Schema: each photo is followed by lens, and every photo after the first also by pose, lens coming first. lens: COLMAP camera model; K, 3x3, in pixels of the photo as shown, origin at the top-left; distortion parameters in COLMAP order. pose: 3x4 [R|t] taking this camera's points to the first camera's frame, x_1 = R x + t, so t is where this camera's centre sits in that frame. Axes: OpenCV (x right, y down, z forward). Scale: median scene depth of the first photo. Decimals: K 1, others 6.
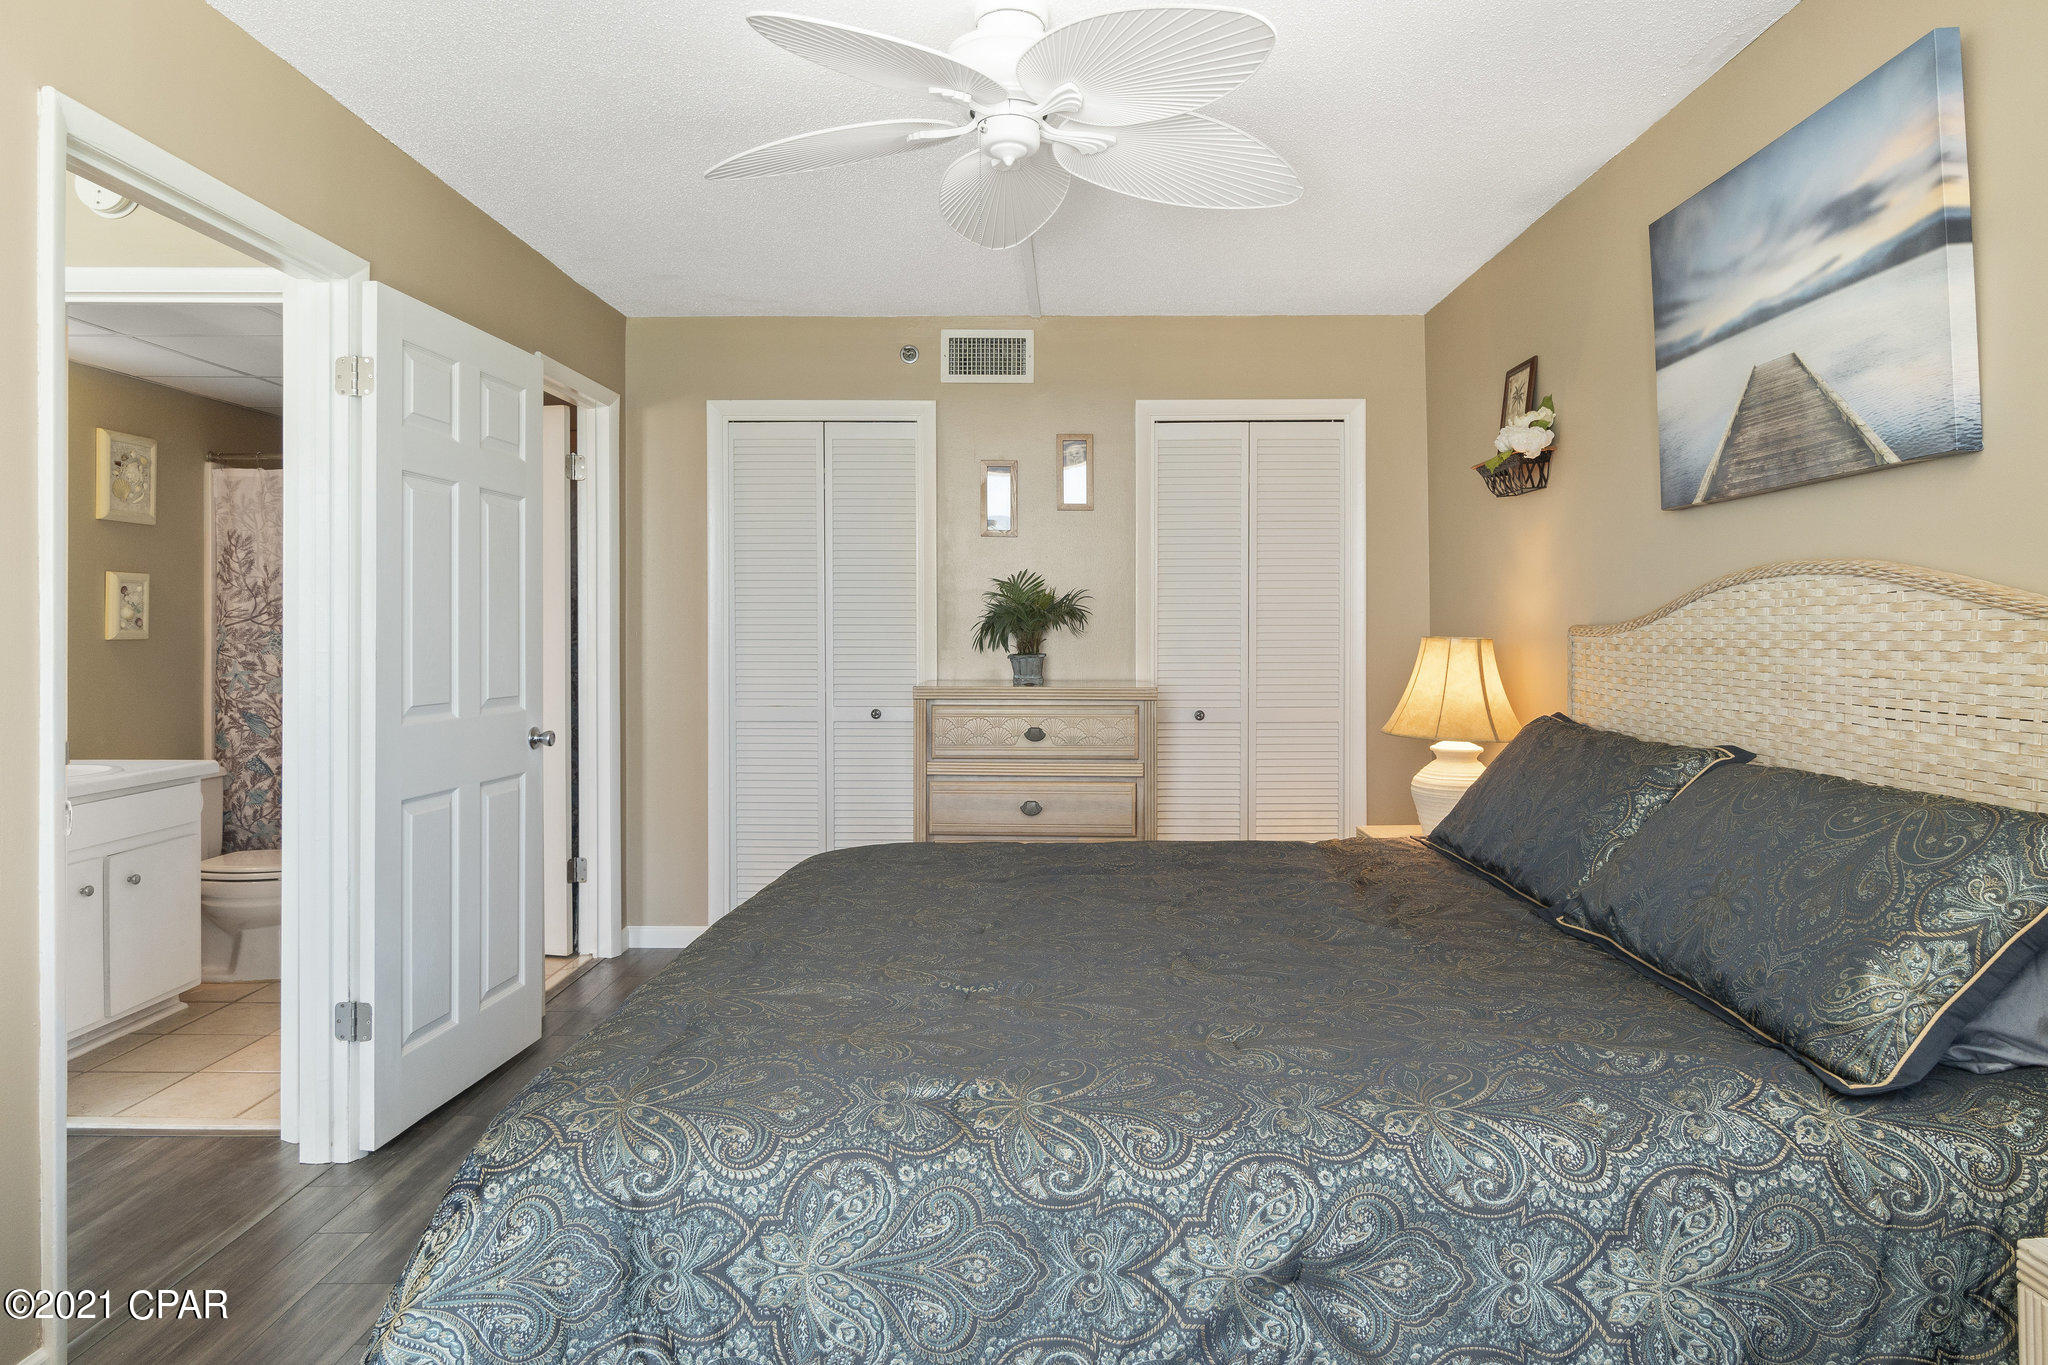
lens RADIAL K [[1239.5, 0, 1033.7], [0, 1239.5, 636.0], [0, 0, 1]] dist [0.000281, 0.002627]
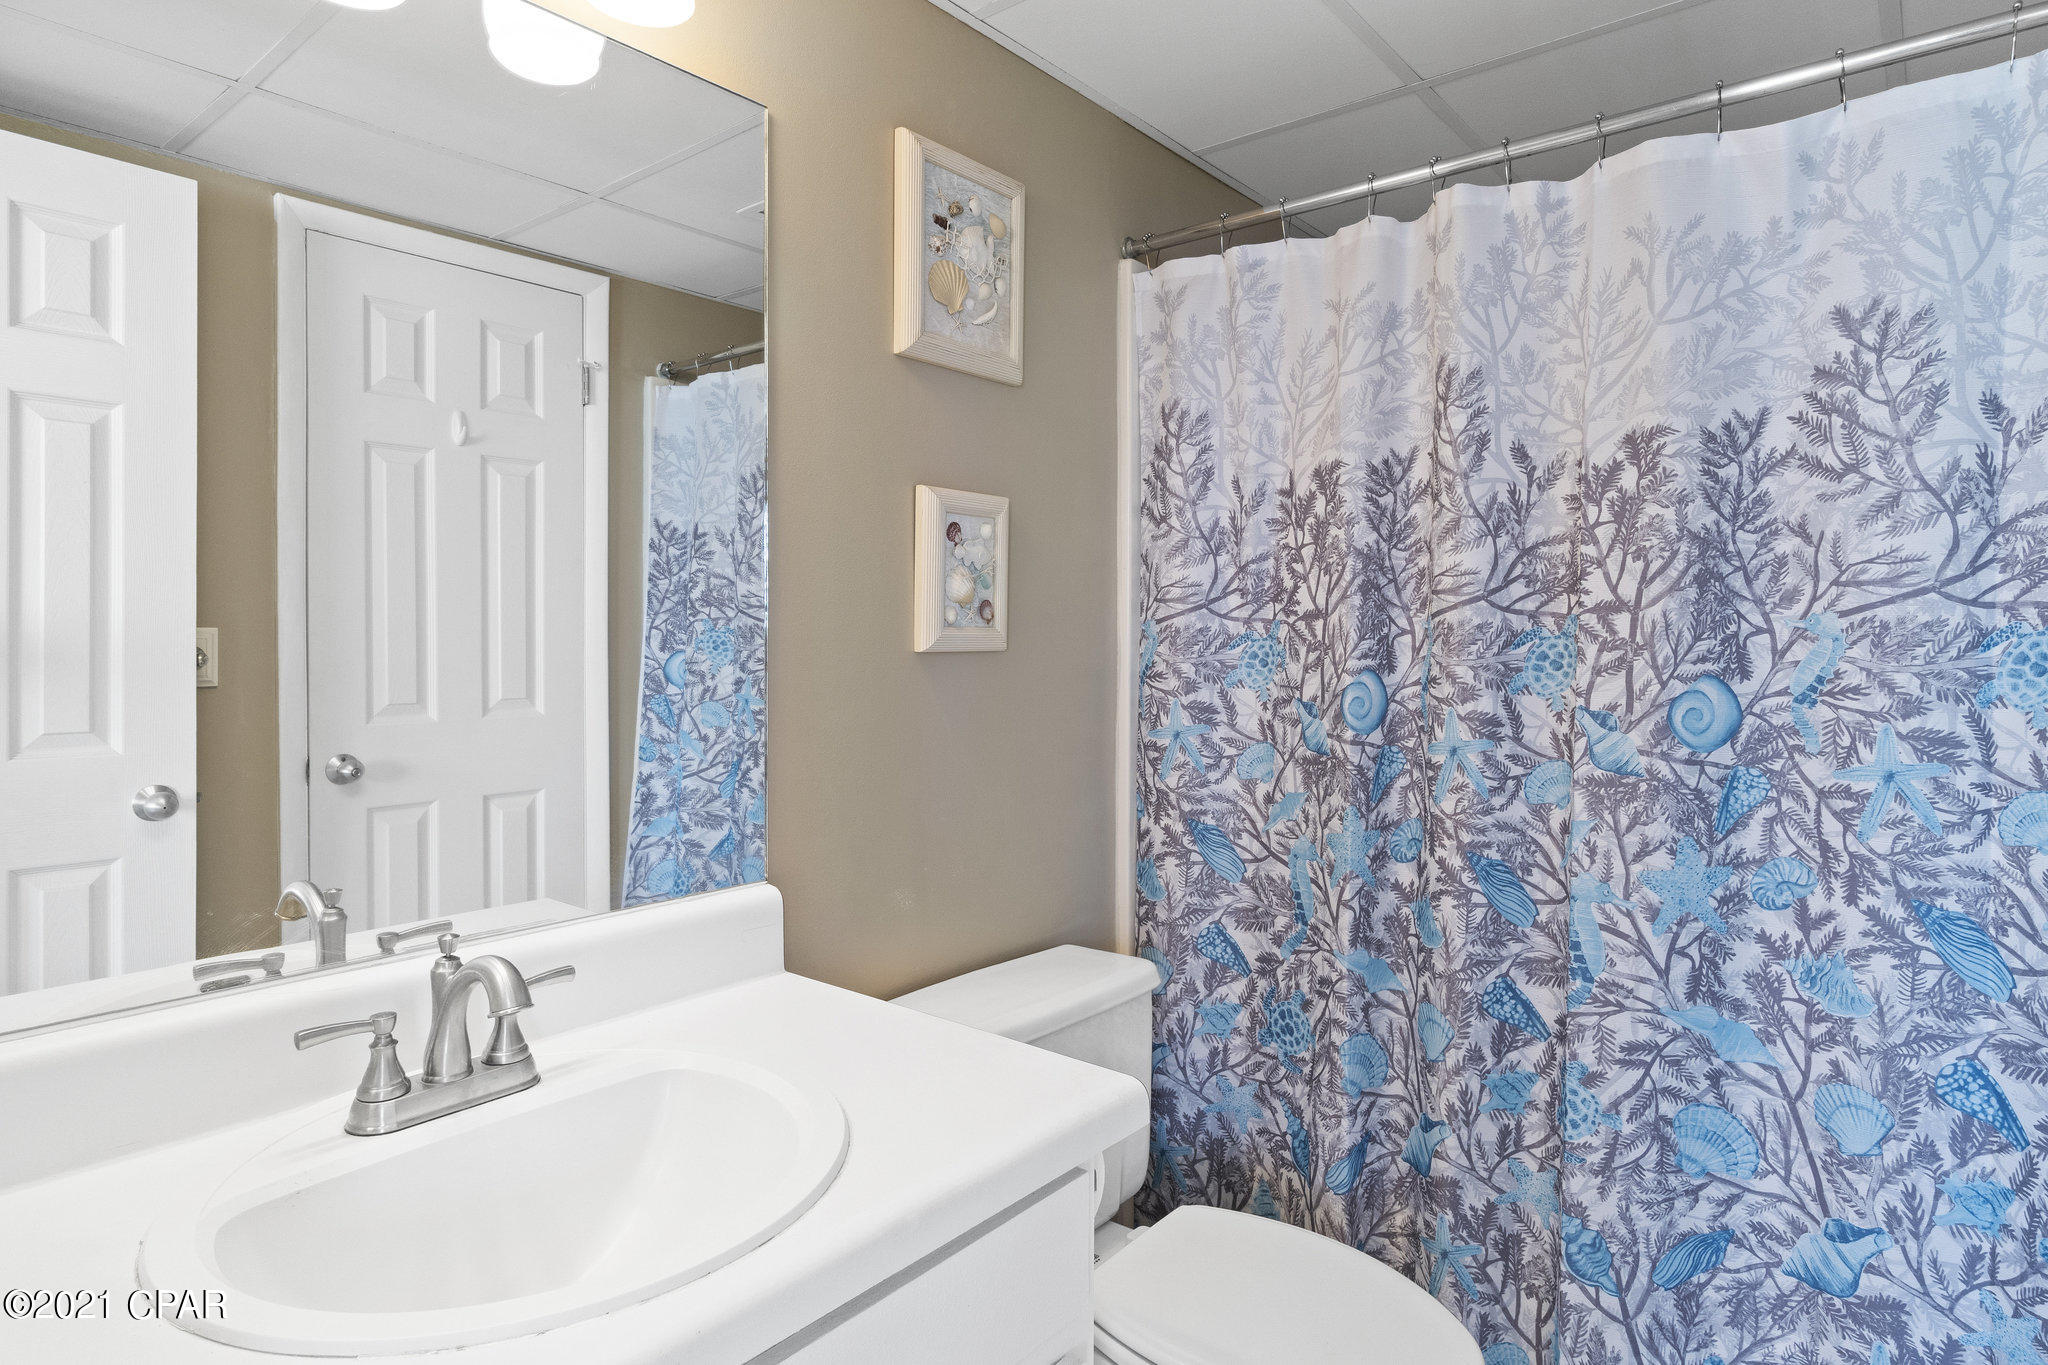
lens RADIAL K [[1131.8, 0, 1033.5], [0, 1131.8, 639.9], [0, 0, 1]] dist [-0.007544, -0.000128]
pose [[0.780503, 0.000620, -0.625151, -0.433696], [-0.004866, 0.999975, -0.005084, 0.000715], [0.625133, 0.007011, 0.780487, 0.657589]]
